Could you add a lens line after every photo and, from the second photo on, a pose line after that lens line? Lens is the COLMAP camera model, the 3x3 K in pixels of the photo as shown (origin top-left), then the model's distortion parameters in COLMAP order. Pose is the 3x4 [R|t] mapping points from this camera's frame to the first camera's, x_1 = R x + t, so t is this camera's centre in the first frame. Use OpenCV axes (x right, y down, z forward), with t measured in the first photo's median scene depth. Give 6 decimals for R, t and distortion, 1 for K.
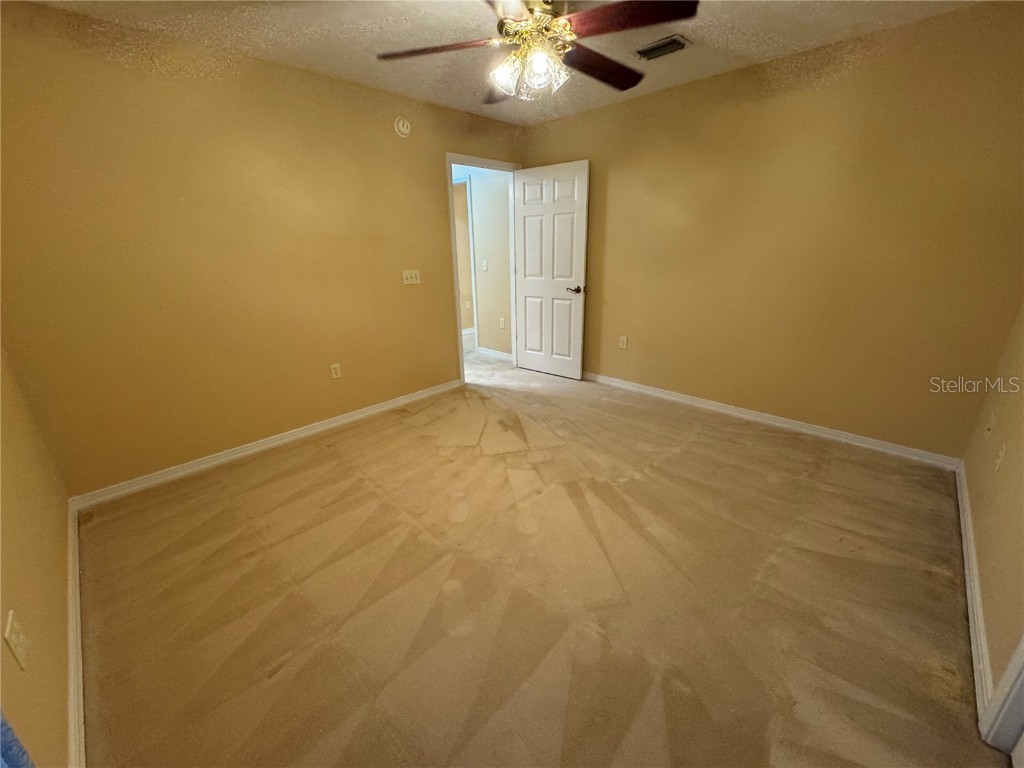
lens RADIAL K [[410.0, 0, 512.5], [0, 410.0, 381.6], [0, 0, 1]] dist [-0.003338, 0.000434]
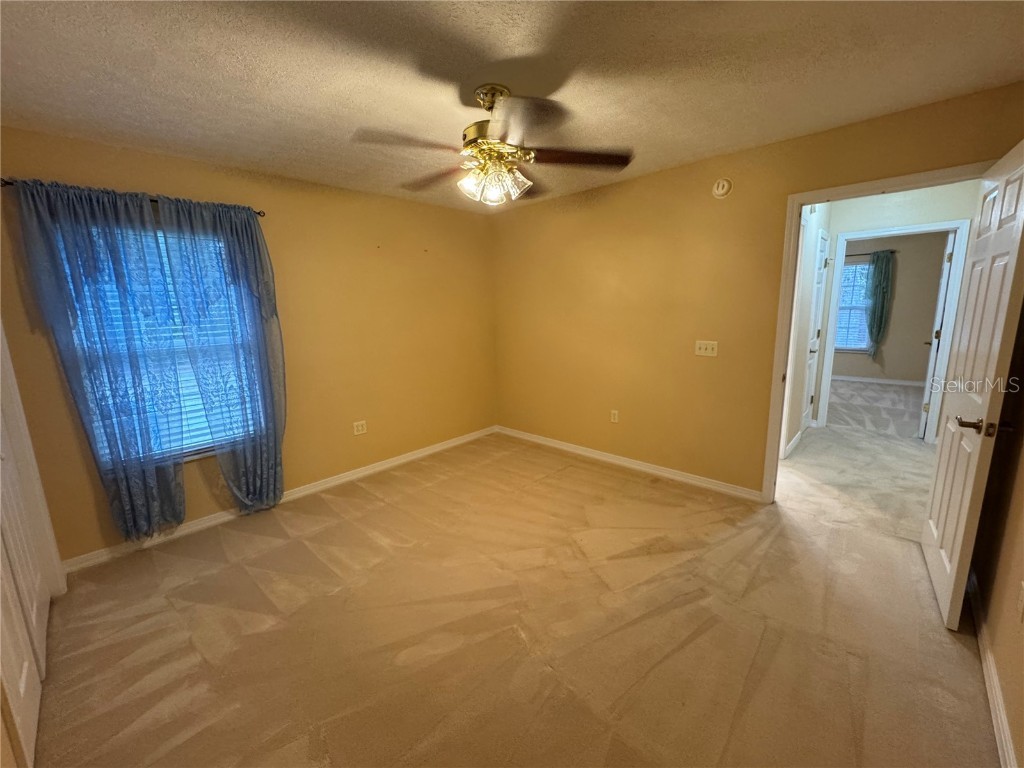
lens RADIAL K [[410.0, 0, 512.5], [0, 410.0, 381.6], [0, 0, 1]] dist [-0.003338, 0.000434]
pose [[0.013175, 0.198265, -0.980060, 0.635308], [-0.297207, 0.936624, 0.185483, -0.229325], [0.954722, 0.288837, 0.071266, 0.562906]]
